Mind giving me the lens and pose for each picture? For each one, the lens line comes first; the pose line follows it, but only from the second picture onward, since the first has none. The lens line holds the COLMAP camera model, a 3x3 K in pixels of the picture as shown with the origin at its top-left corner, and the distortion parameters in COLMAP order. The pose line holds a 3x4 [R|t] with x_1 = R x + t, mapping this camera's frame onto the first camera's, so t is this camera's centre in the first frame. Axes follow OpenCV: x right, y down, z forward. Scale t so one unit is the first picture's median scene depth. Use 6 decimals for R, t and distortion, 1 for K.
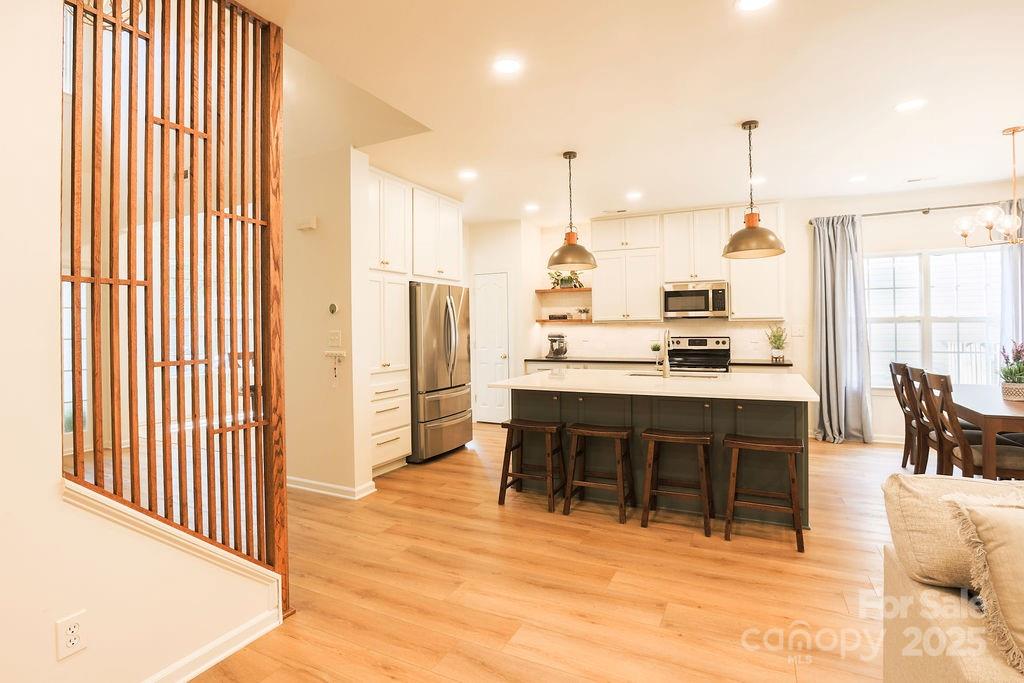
lens RADIAL K [[500.2, 0, 505.5], [0, 500.2, 328.4], [0, 0, 1]] dist [-0.059321, 0.024961]
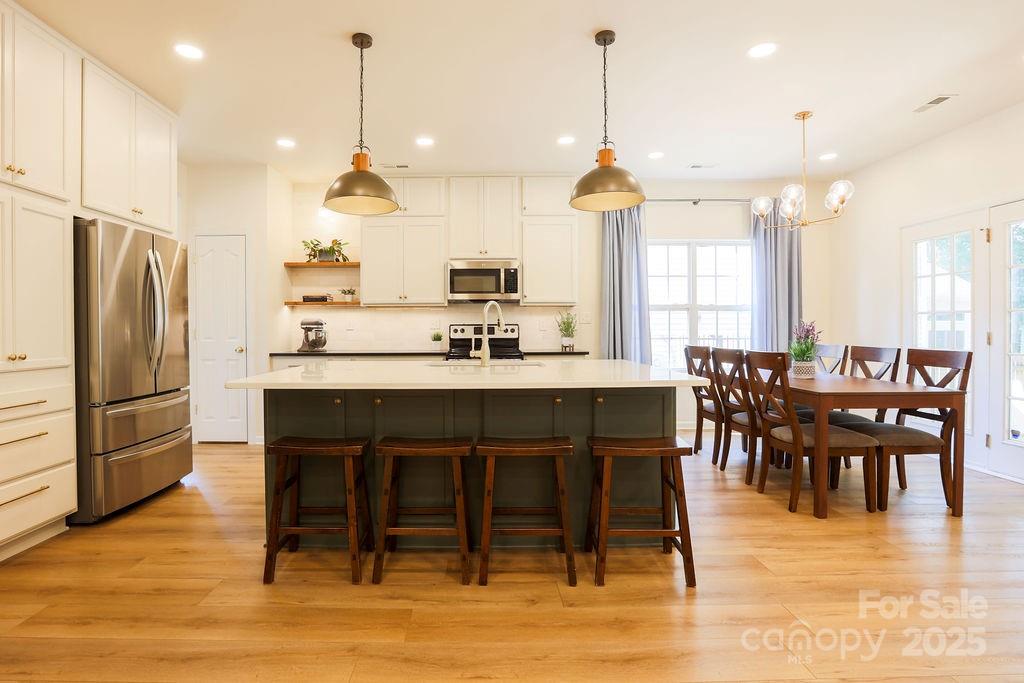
lens RADIAL K [[509.0, 0, 478.4], [0, 509.0, 332.6], [0, 0, 1]] dist [-0.063440, 0.026643]
pose [[0.895187, 0.003380, 0.445677, -0.021667], [-0.004892, 0.999986, 0.002242, 0.034200], [-0.445663, -0.004187, 0.895191, 0.236189]]
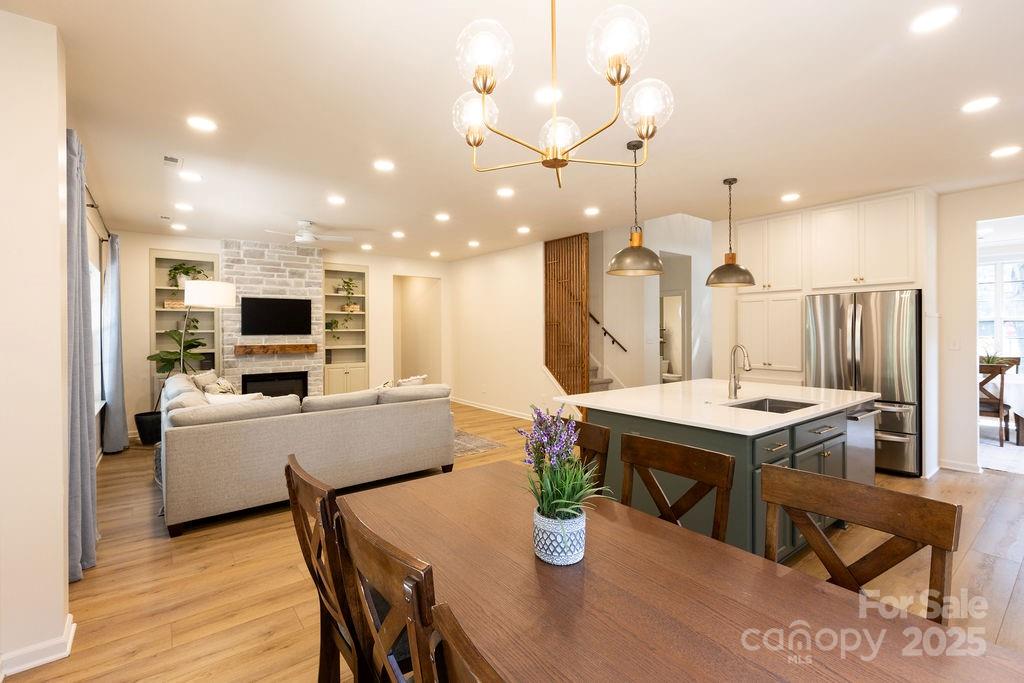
lens RADIAL K [[469.3, 0, 512.0], [0, 469.3, 341.5], [0, 0, 1]] dist [-0.001179, 0.000063]
pose [[-0.438894, 0.039098, -0.897688, 0.950327], [0.011441, 0.999215, 0.037926, -0.034216], [0.898466, 0.006375, -0.438997, 0.761206]]
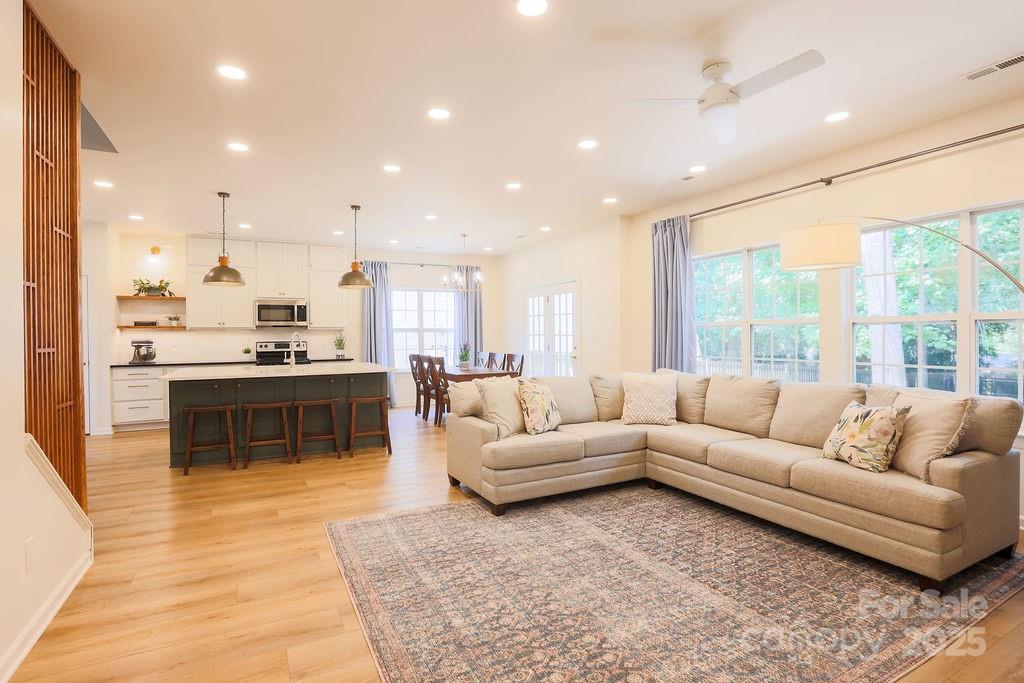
lens RADIAL K [[495.1, 0, 505.6], [0, 495.1, 339.9], [0, 0, 1]] dist [-0.055506, 0.023329]
pose [[0.585461, -0.001465, 0.810699, -0.338179], [0.002152, 0.999998, 0.000253, 0.015691], [-0.810698, 0.001597, 0.585463, -0.230839]]
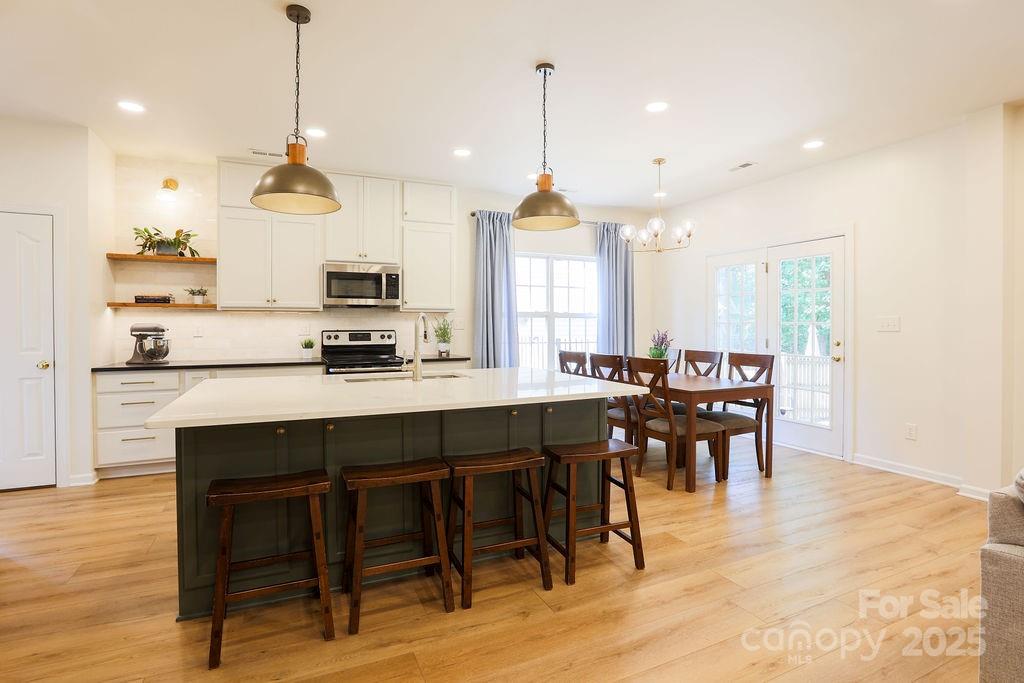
lens RADIAL K [[500.2, 0, 505.5], [0, 500.2, 328.4], [0, 0, 1]] dist [-0.059321, 0.024961]
pose [[0.626849, 0.005968, 0.779118, -0.123381], [-0.004663, 0.999981, -0.003909, 0.018643], [-0.779127, -0.001183, 0.626865, 0.329358]]
